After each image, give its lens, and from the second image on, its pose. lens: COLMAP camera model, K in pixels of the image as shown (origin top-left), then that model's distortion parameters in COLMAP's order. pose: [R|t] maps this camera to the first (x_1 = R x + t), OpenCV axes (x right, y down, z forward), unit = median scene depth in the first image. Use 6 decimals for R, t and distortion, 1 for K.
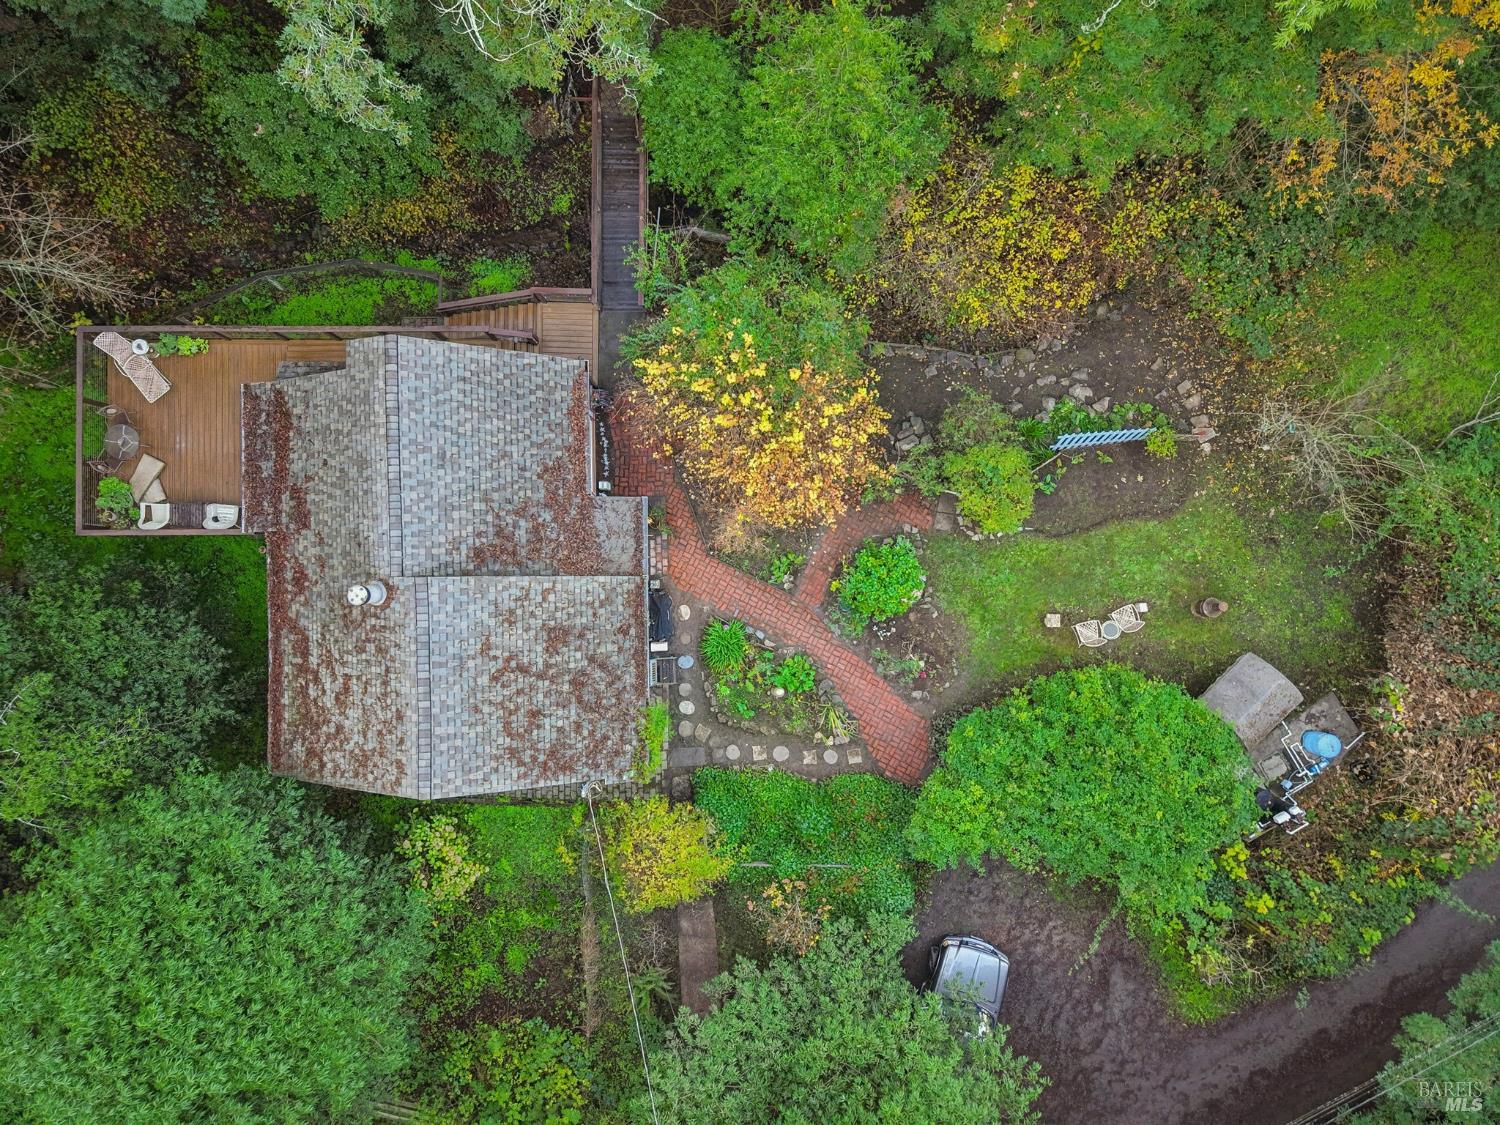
lens RADIAL K [[1041.9, 0, 750.0], [0, 1041.9, 562.5], [0, 0, 1]] dist [0.014586, 0.000697]
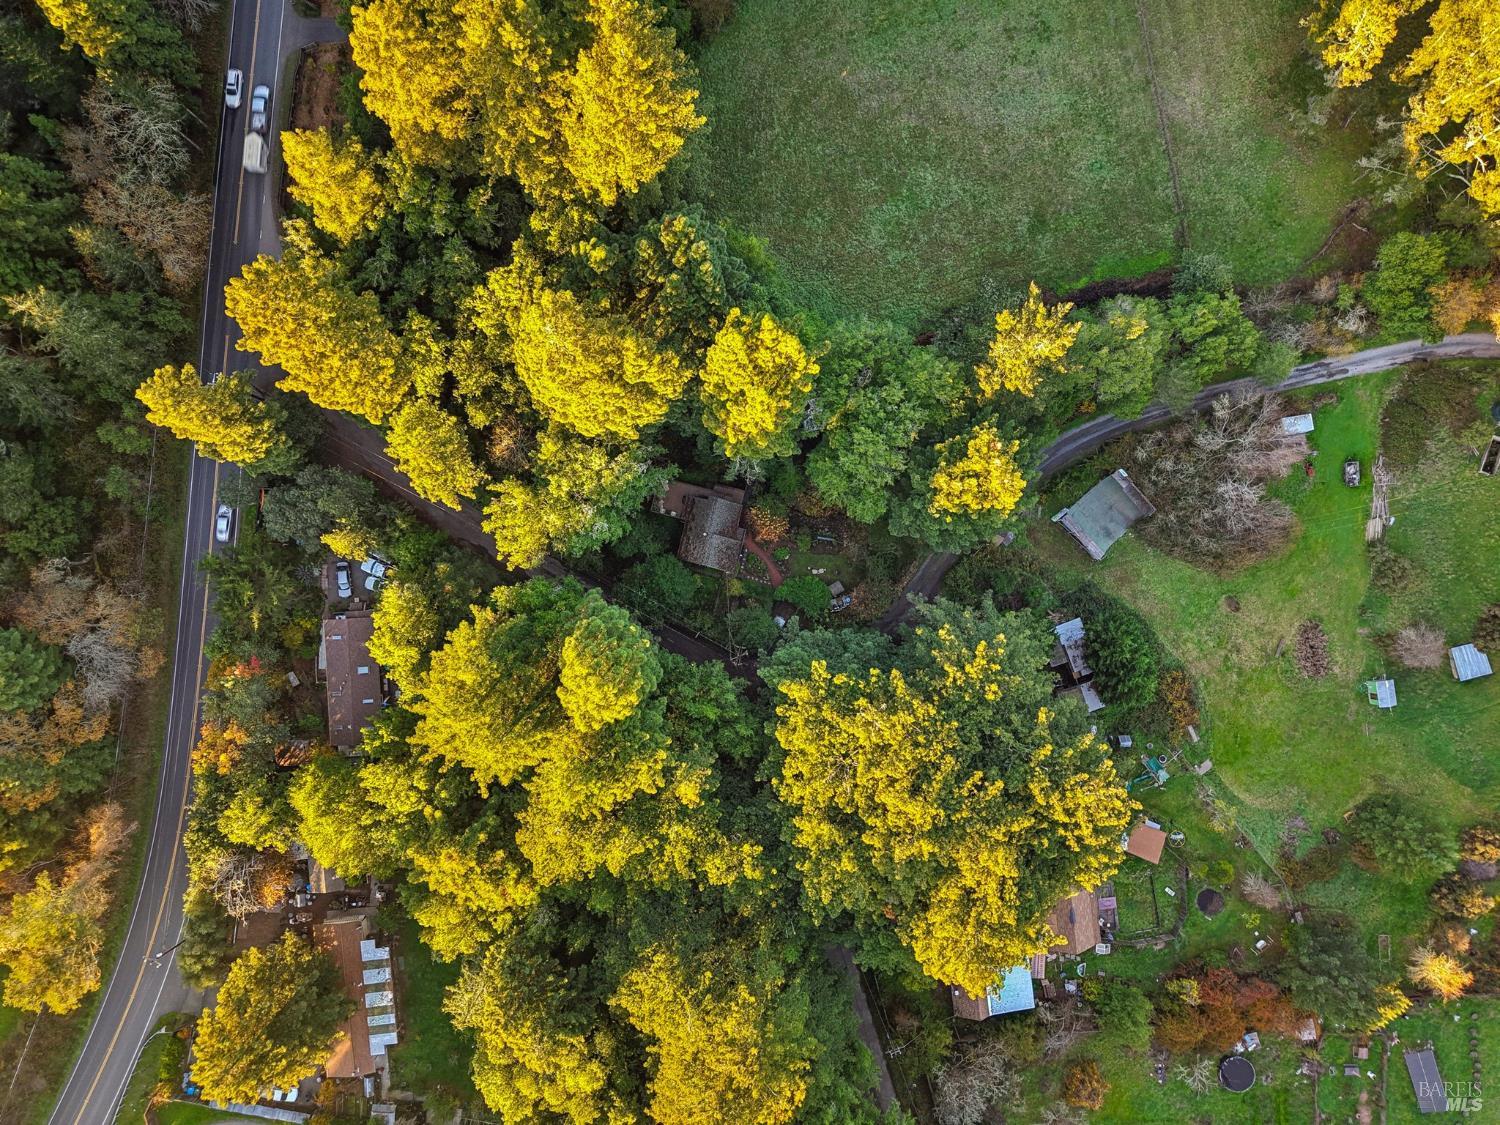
lens RADIAL K [[1035.7, 0, 750.0], [0, 1035.7, 562.5], [0, 0, 1]] dist [0.129312, -0.261905]
pose [[0.967563, 0.252553, 0.006187, -0.067555], [-0.252473, 0.967537, -0.011375, 0.182958], [-0.008859, 0.009444, 0.999916, -4.940189]]
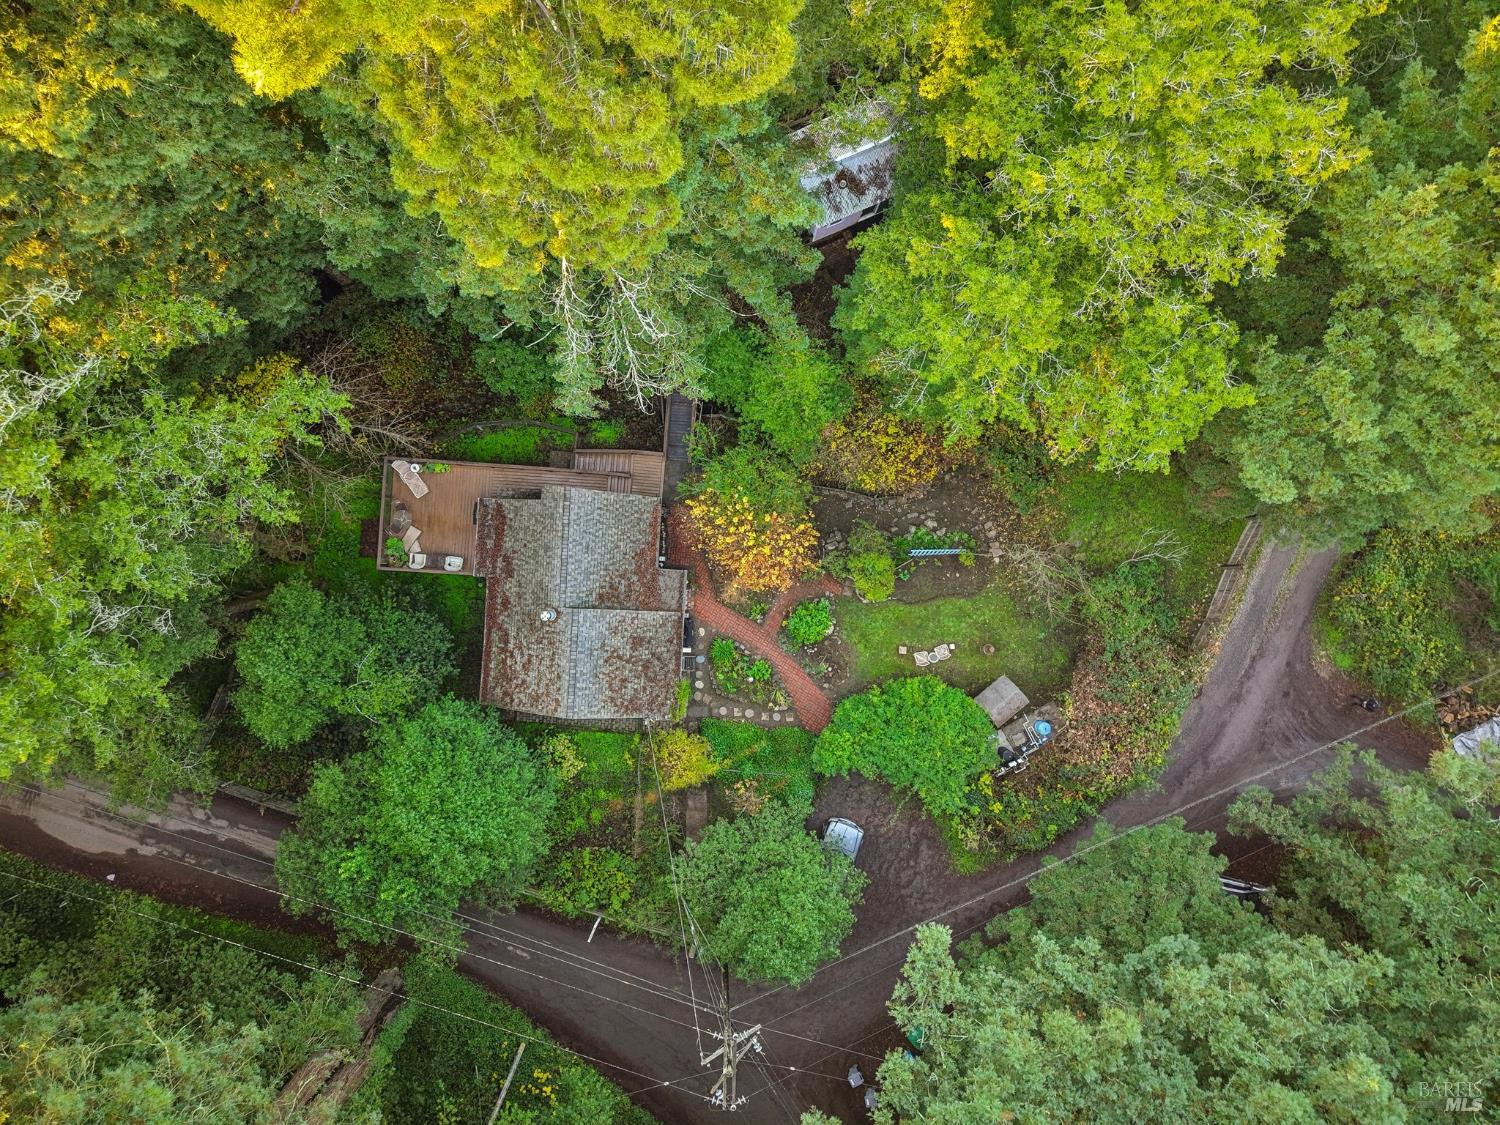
lens RADIAL K [[1035.7, 0, 750.0], [0, 1035.7, 562.5], [0, 0, 1]] dist [0.129312, -0.261905]
pose [[0.997722, 0.067437, 0.001544, 0.011071], [-0.067432, 0.997720, -0.002667, -0.079822], [-0.001720, 0.002557, 0.999995, -0.875087]]
